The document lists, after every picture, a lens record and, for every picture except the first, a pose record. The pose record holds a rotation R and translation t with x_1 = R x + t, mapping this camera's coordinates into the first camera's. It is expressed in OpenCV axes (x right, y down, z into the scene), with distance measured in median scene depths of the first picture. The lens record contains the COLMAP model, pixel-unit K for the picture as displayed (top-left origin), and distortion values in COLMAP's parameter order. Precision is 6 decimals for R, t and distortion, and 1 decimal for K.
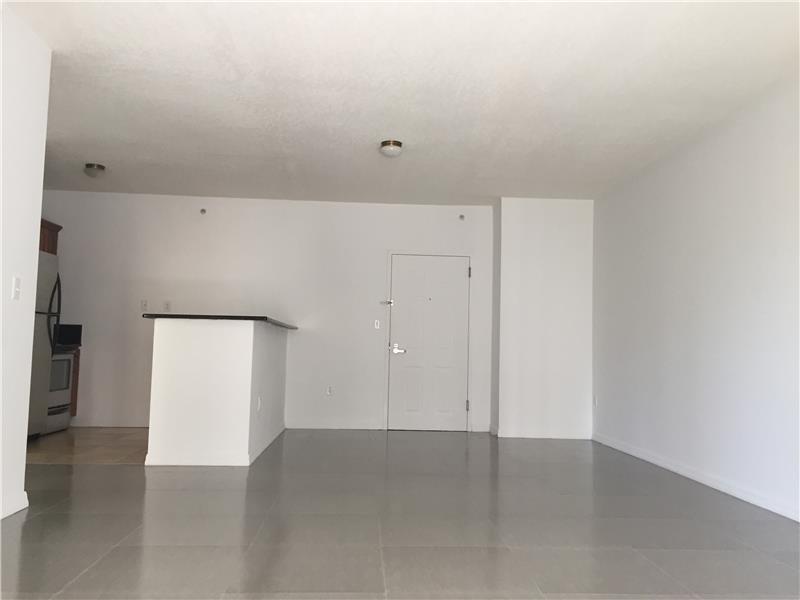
lens RADIAL K [[681.7, 0, 400.0], [0, 681.7, 300.0], [0, 0, 1]] dist [0.090478, -0.000561]
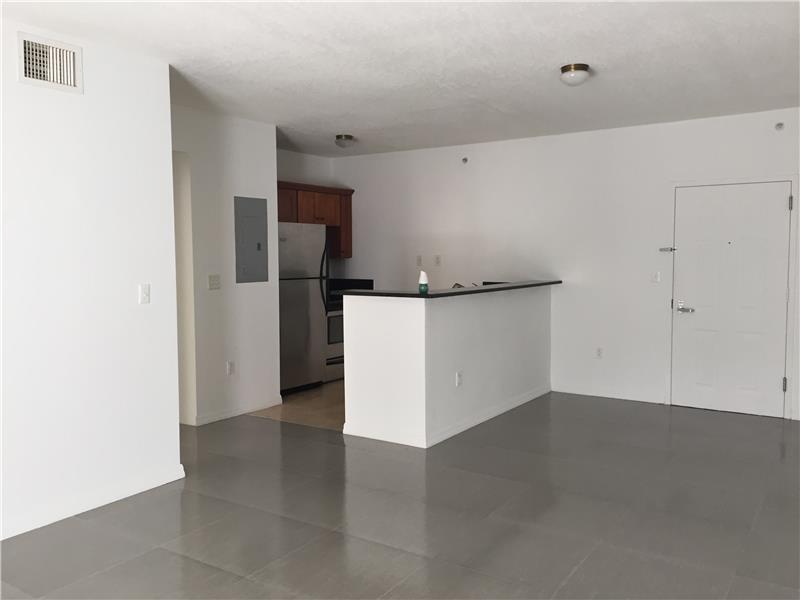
lens RADIAL K [[677.6, 0, 400.0], [0, 677.6, 300.0], [0, 0, 1]] dist [0.053526, -0.004235]
pose [[0.804348, 0.014632, -0.593979, 0.244929], [0.065523, 0.991415, 0.113152, -0.058582], [0.590535, -0.129933, 0.796483, 0.201193]]
